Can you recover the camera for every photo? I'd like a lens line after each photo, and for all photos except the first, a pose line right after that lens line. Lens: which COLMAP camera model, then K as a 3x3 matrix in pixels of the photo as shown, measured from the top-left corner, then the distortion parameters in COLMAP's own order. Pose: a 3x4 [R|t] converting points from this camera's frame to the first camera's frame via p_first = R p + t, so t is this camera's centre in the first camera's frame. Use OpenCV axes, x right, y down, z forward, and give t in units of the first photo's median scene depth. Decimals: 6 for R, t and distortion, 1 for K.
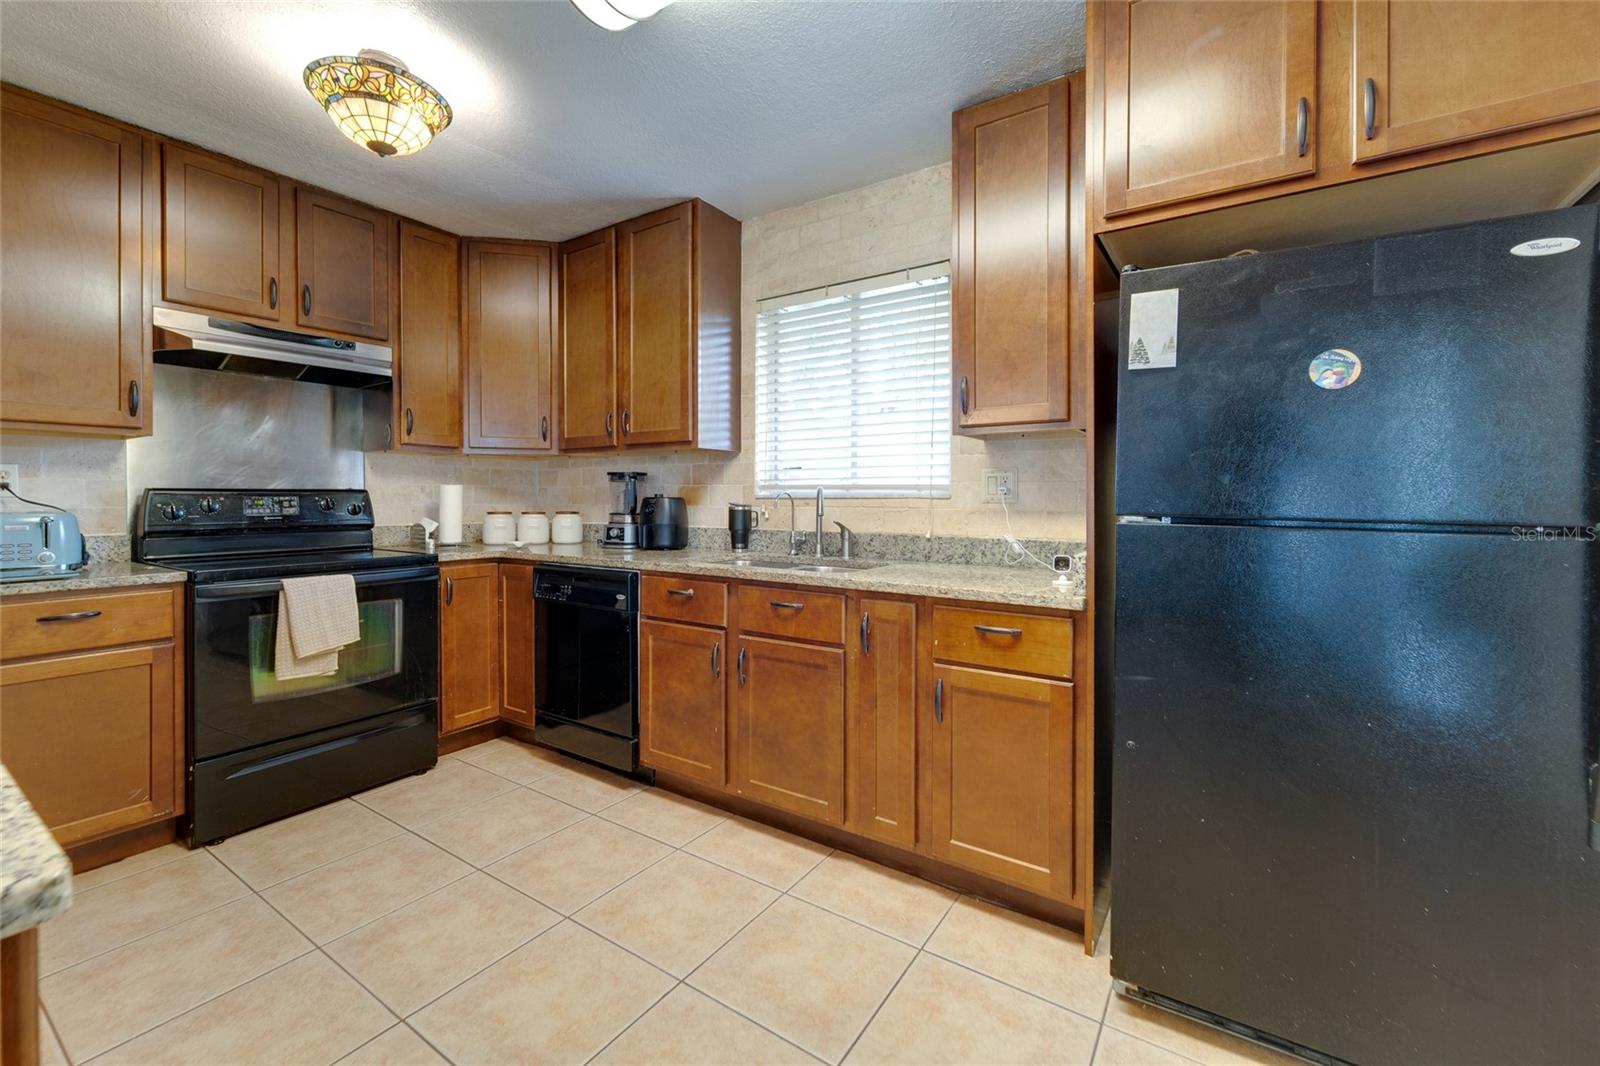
lens RADIAL K [[647.7, 0, 799.0], [0, 647.7, 498.6], [0, 0, 1]] dist [0.005495, -0.001924]
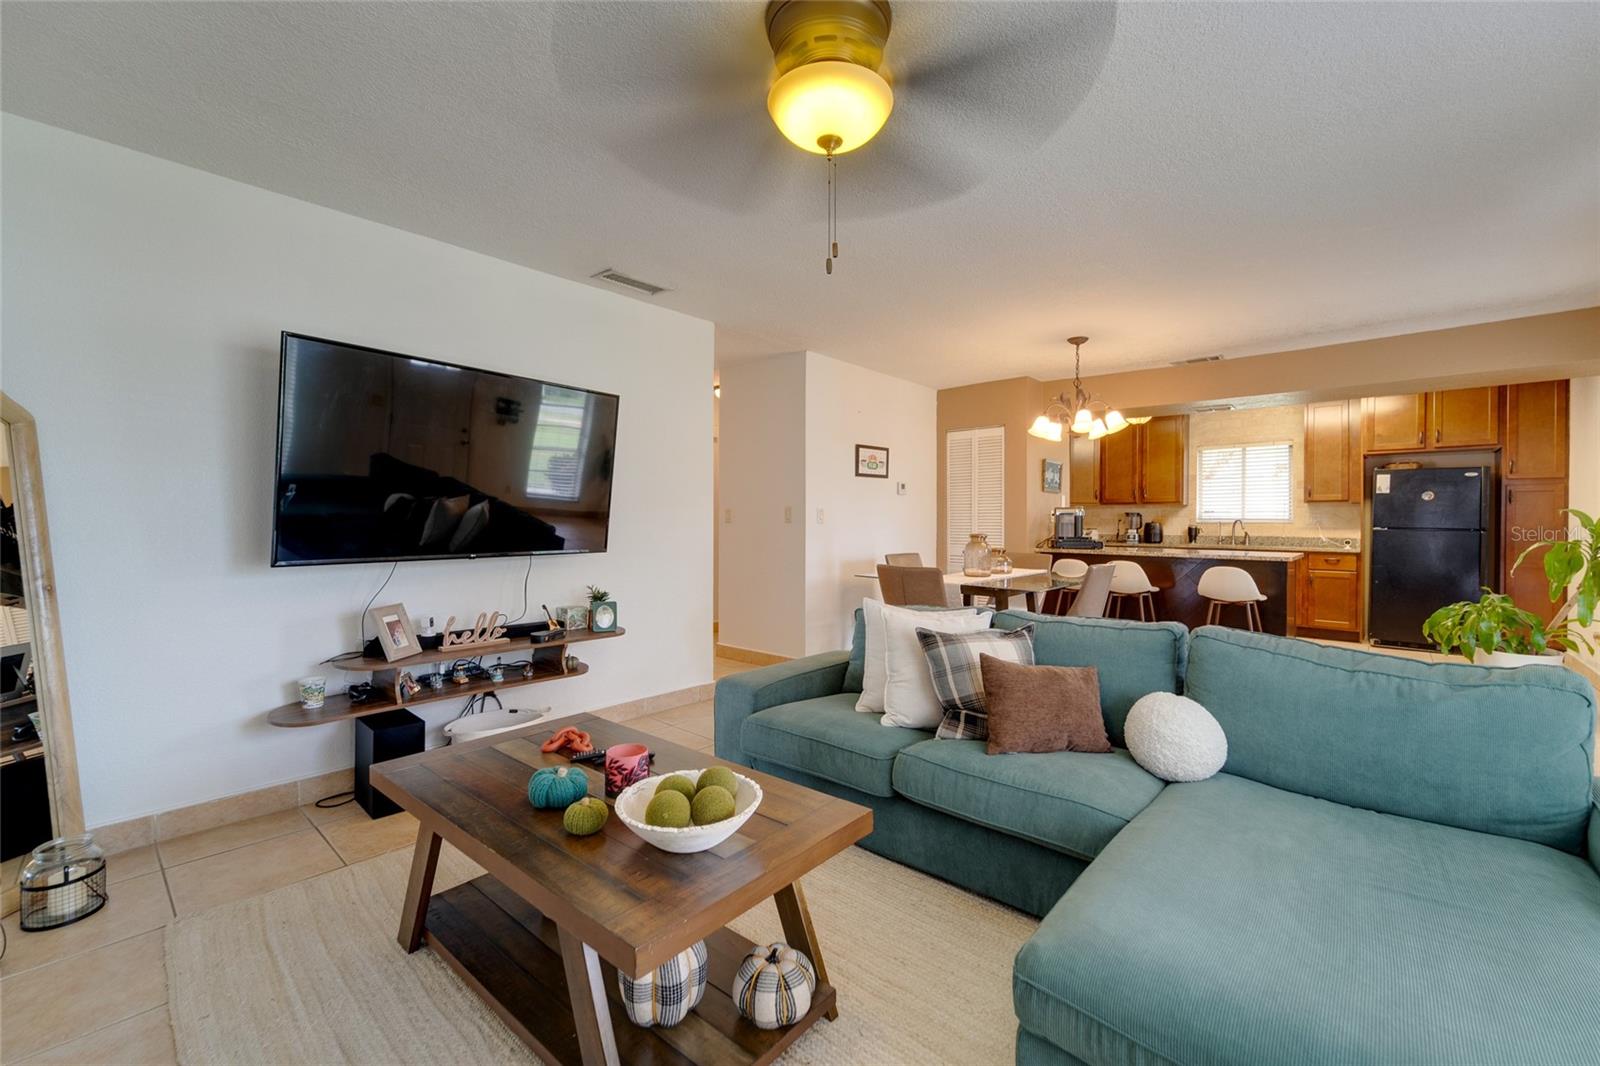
lens RADIAL K [[647.7, 0, 827.0], [0, 647.7, 522.5], [0, 0, 1]] dist [0.005495, -0.001924]
pose [[0.991965, 0.004512, -0.126434, -1.433206], [-0.004699, 0.999988, -0.001183, 0.008643], [0.126428, 0.001768, 0.991974, -2.089632]]
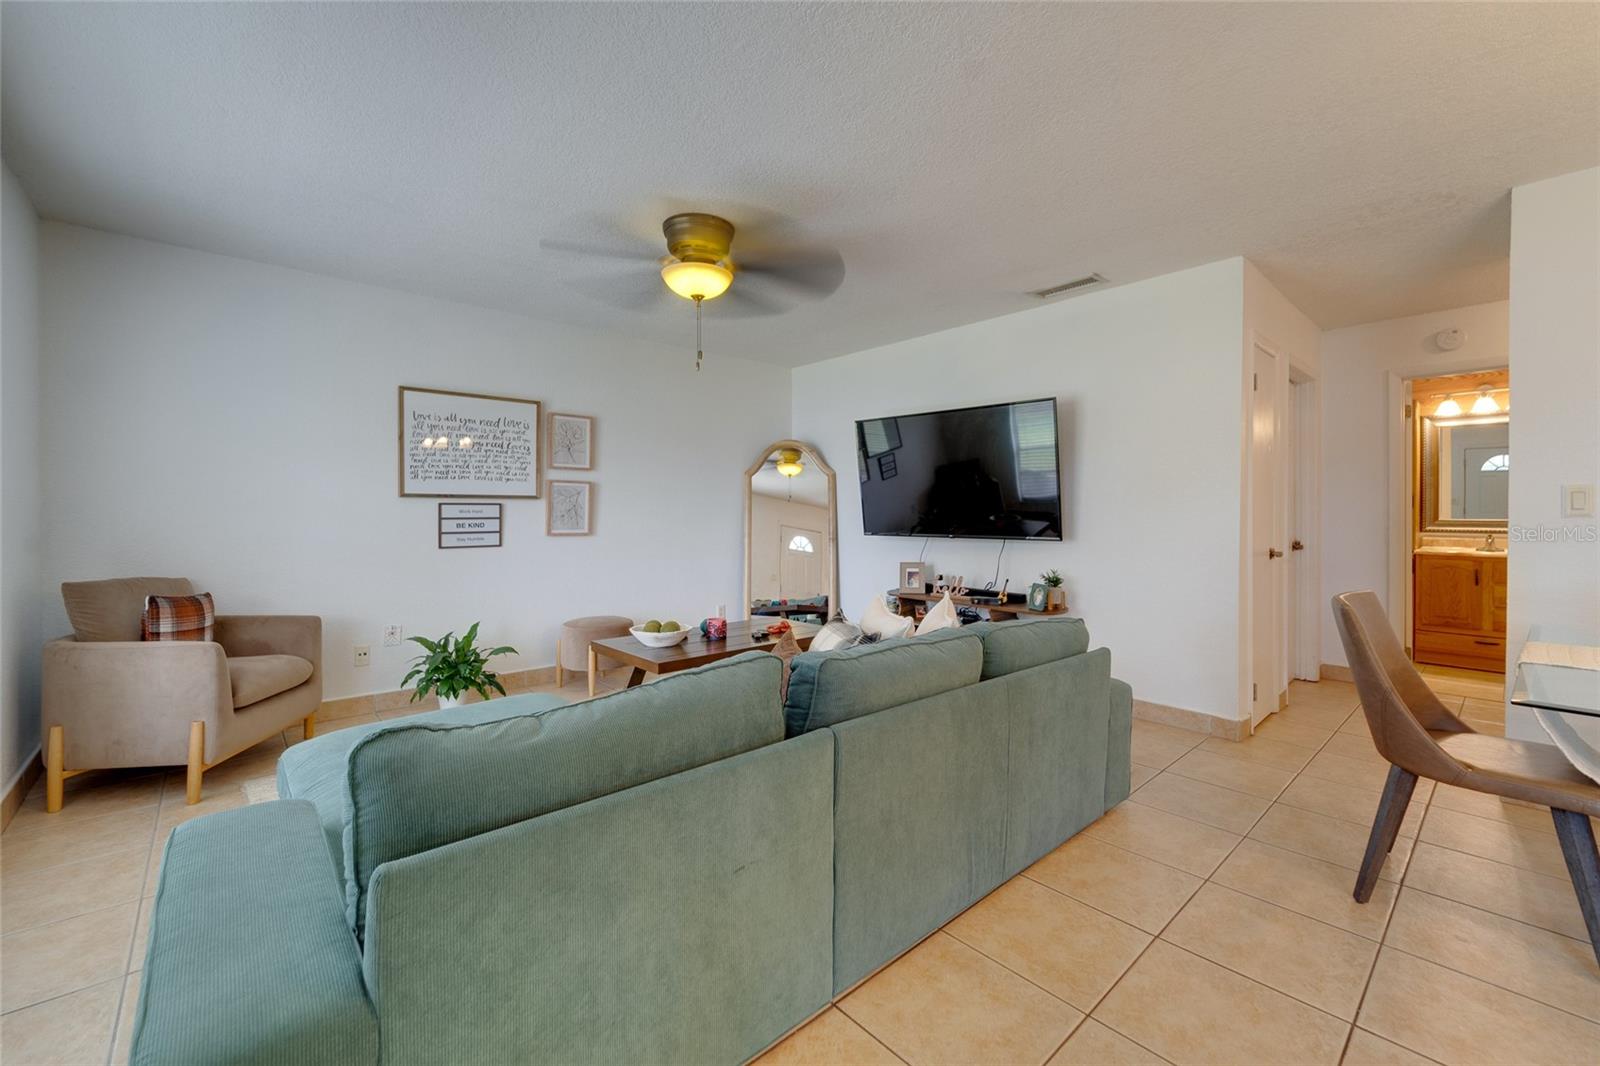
lens RADIAL K [[647.7, 0, 791.0], [0, 647.7, 516.8], [0, 0, 1]] dist [0.005495, -0.001924]
pose [[-0.258220, 0.007083, -0.966060, -0.454860], [-0.005776, 0.999944, 0.008876, 0.005306], [0.966069, 0.007872, -0.258164, -0.993928]]
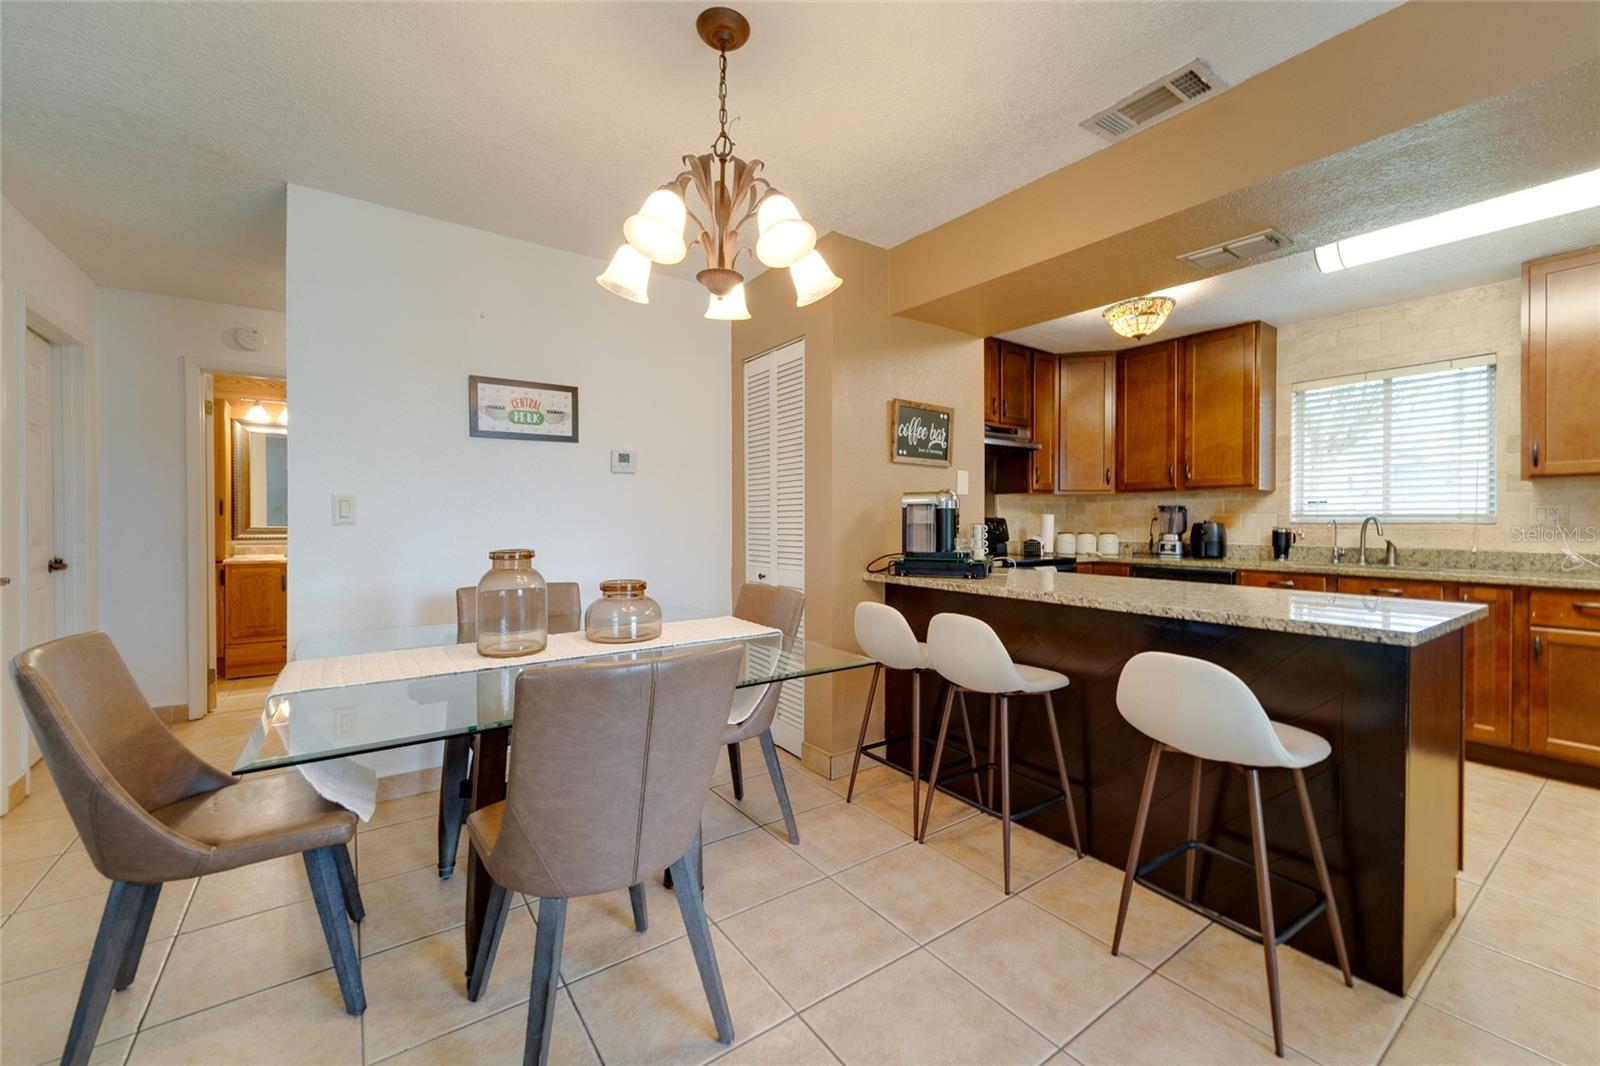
lens RADIAL K [[647.7, 0, 819.1], [0, 647.7, 520.8], [0, 0, 1]] dist [0.005495, -0.001924]
pose [[0.938918, 0.001421, -0.344137, -0.648328], [-0.003114, 0.999986, -0.004366, 0.003665], [0.344126, 0.005171, 0.938909, -0.807814]]
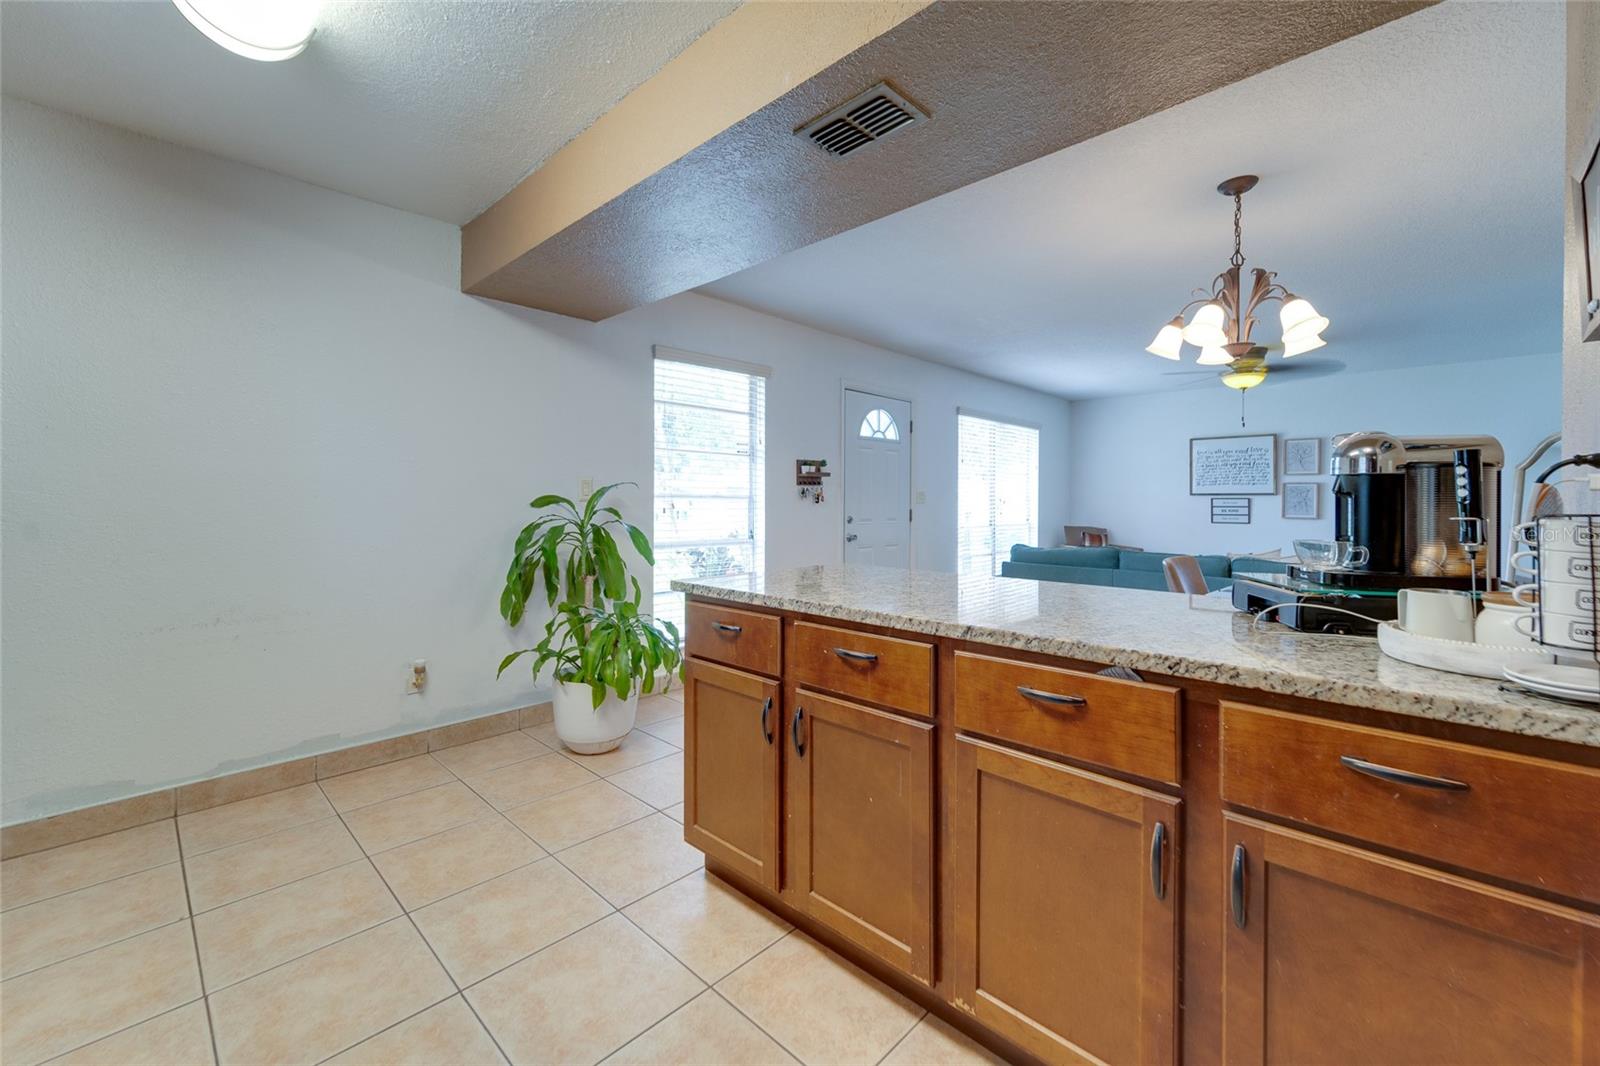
lens RADIAL K [[647.7, 0, 816.7], [0, 647.7, 504.1], [0, 0, 1]] dist [0.005495, -0.001924]
pose [[-0.986289, -0.005187, 0.164945, -0.478874], [-0.003683, 0.999949, 0.009424, -0.003102], [-0.164985, 0.008687, -0.986258, 0.929960]]
